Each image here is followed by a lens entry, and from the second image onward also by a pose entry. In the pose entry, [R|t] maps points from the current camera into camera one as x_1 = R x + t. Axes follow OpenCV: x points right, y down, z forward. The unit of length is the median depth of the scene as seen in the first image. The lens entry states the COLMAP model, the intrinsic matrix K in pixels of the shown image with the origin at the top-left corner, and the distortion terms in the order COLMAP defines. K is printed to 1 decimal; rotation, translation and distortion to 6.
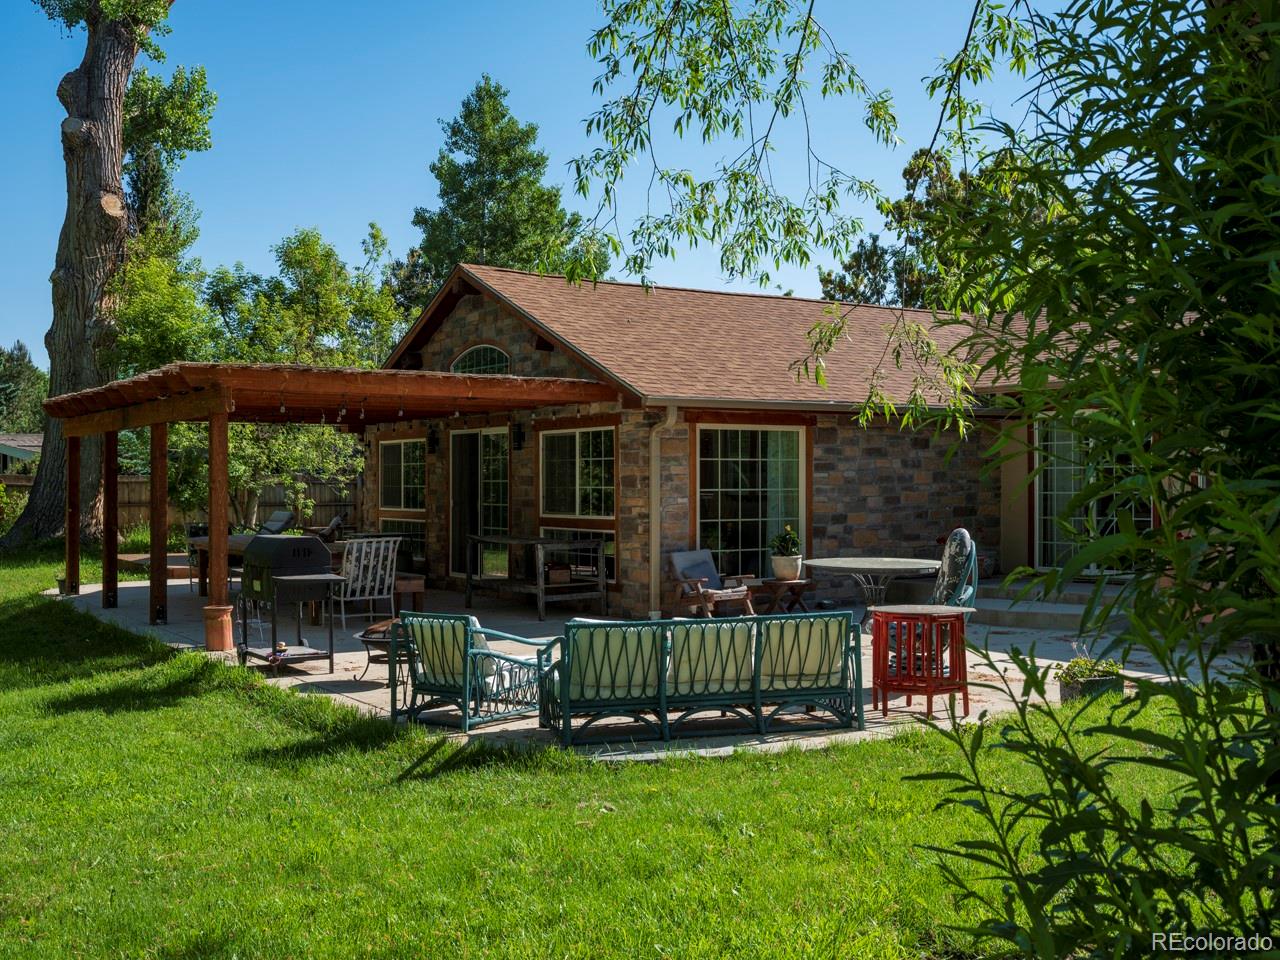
lens RADIAL K [[1447.1, 0, 639.1], [0, 1447.1, 479.5], [0, 0, 1]] dist [-0.009819, 0.000000]
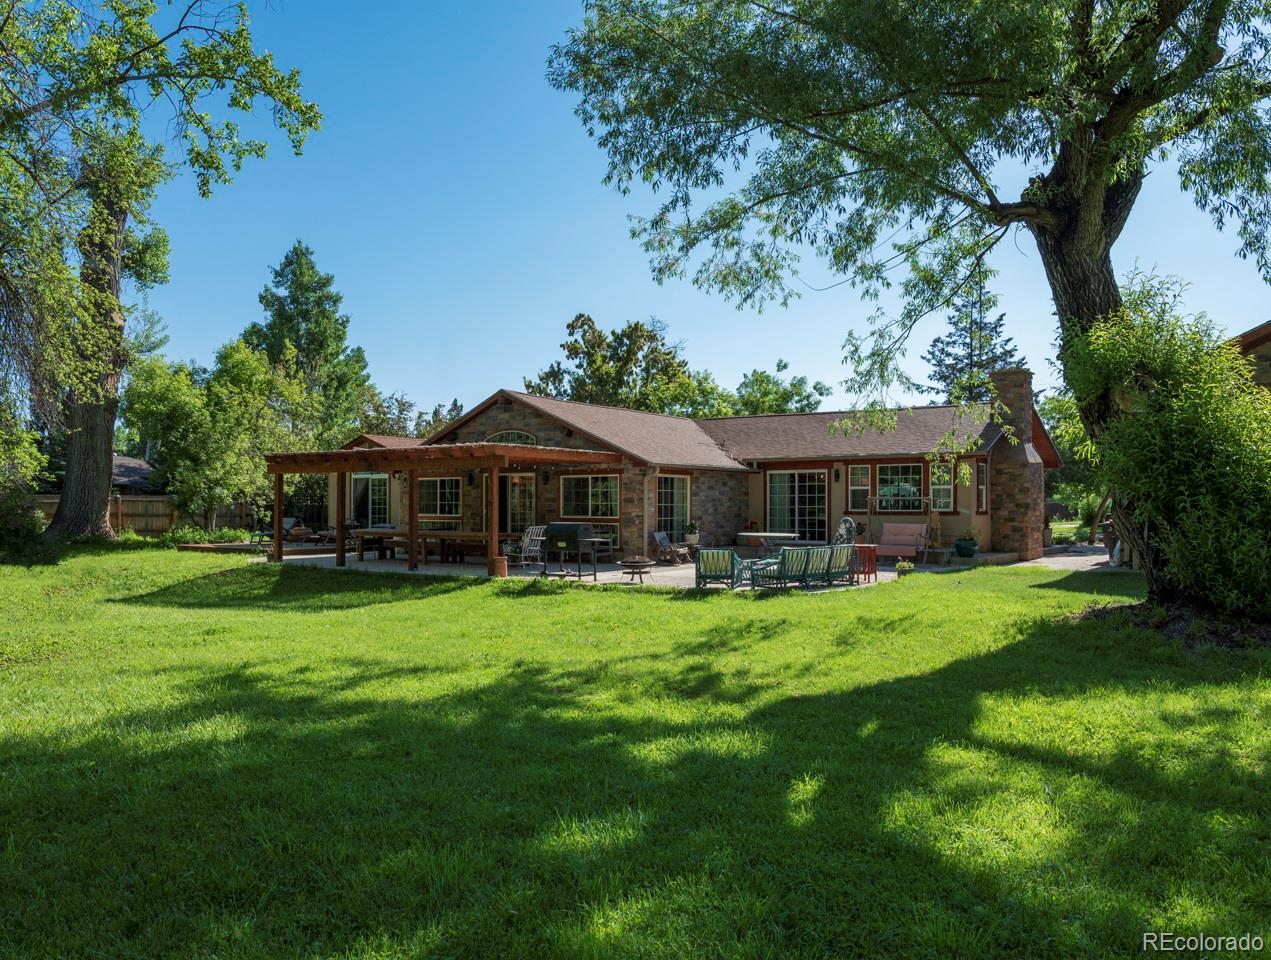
lens RADIAL K [[993.4, 0, 634.6], [0, 993.4, 483.7], [0, 0, 1]] dist [0.002405, 0.001235]
pose [[0.922280, 0.012947, 0.386305, -0.261887], [-0.005236, 0.999766, -0.021005, 0.003505], [-0.386487, 0.017350, 0.922132, -0.169752]]
